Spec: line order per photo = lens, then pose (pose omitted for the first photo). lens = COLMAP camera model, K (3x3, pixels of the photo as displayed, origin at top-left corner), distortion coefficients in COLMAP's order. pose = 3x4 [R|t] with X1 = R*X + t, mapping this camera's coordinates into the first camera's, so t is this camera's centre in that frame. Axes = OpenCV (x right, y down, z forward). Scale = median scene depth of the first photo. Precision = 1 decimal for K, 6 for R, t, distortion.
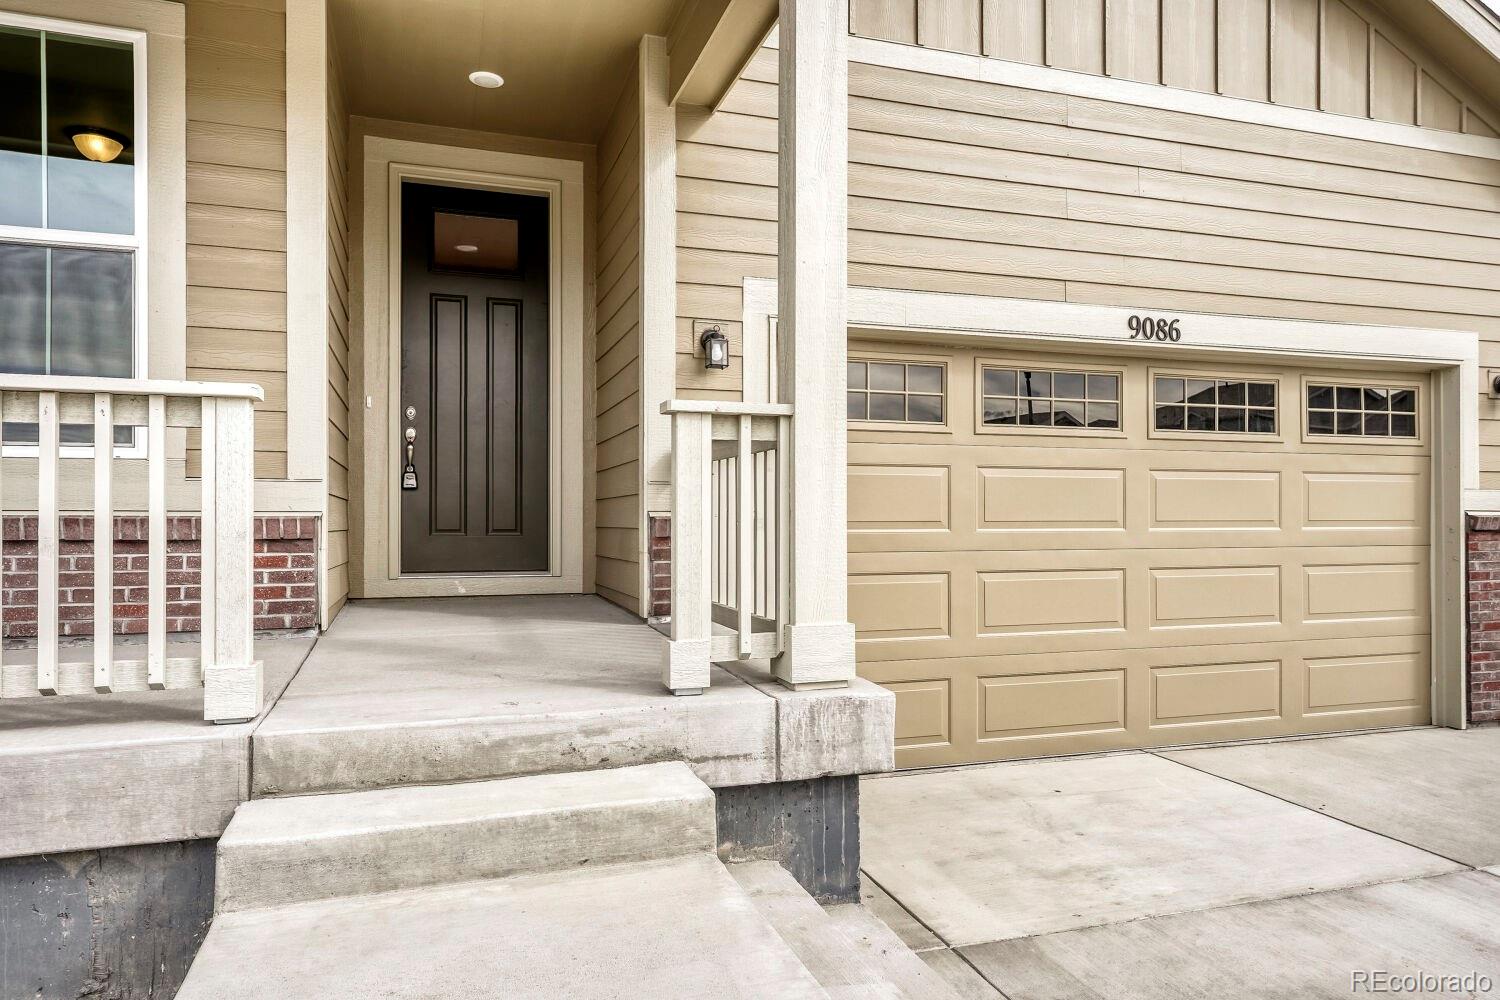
lens RADIAL K [[967.3, 0, 750.0], [0, 967.3, 500.0], [0, 0, 1]] dist [0.022881, -0.000247]
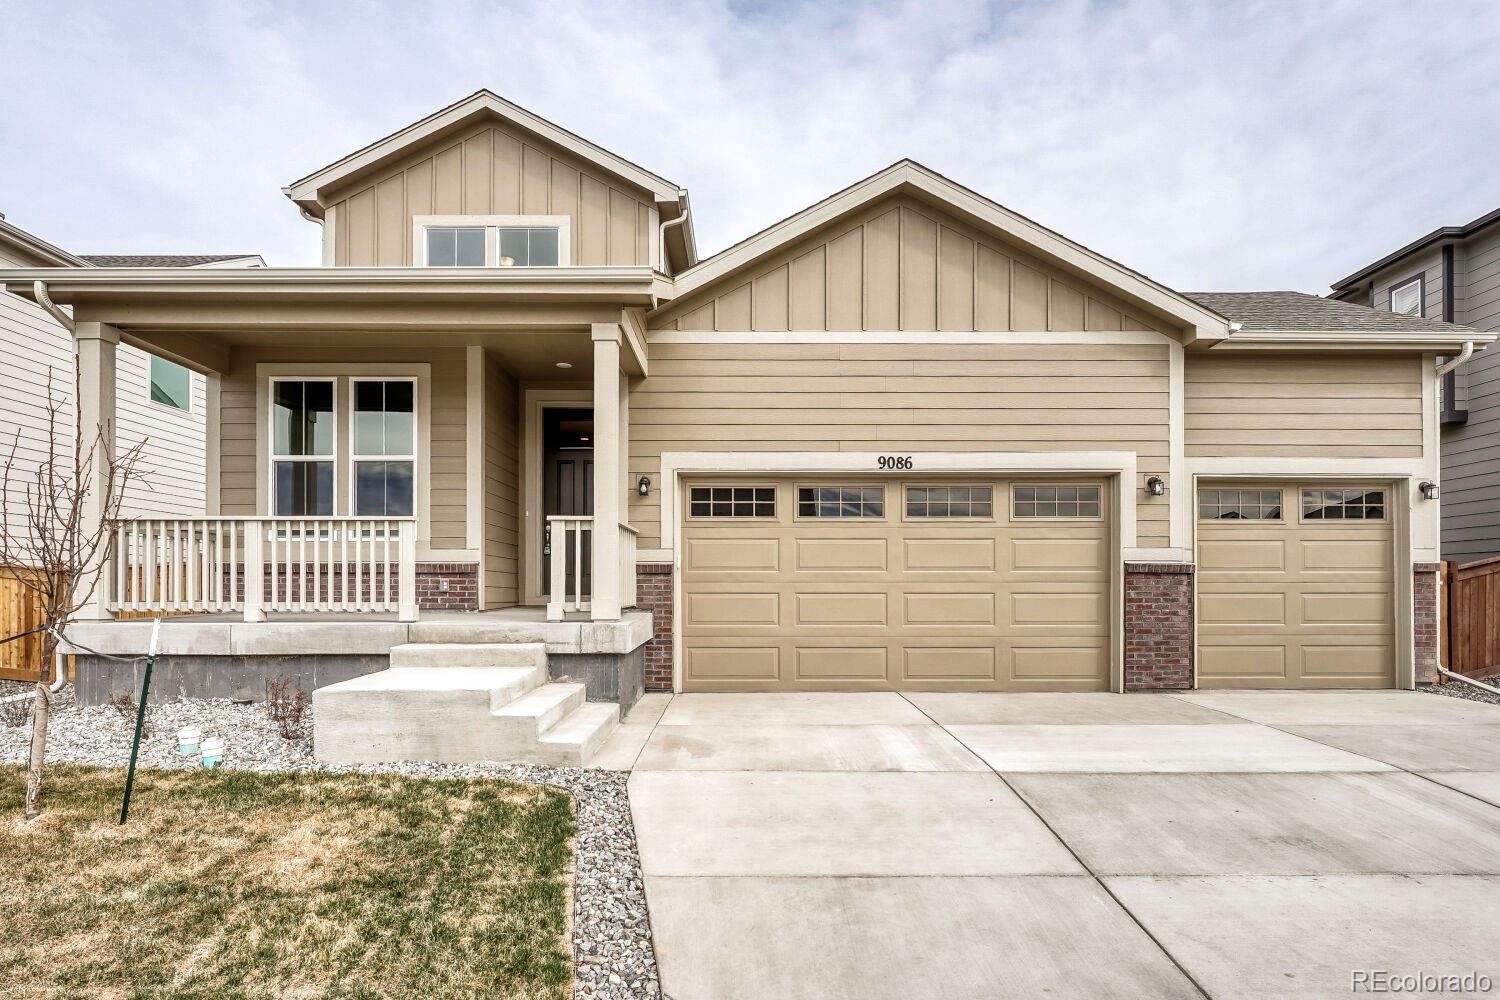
lens RADIAL K [[780.1, 0, 749.0], [0, 780.1, 582.9], [0, 0, 1]] dist [-0.000148, -0.000034]
pose [[0.953247, -0.002302, -0.302185, 0.604338], [0.005057, 0.999952, 0.008333, 0.039143], [0.302151, -0.009471, 0.953213, -0.504358]]
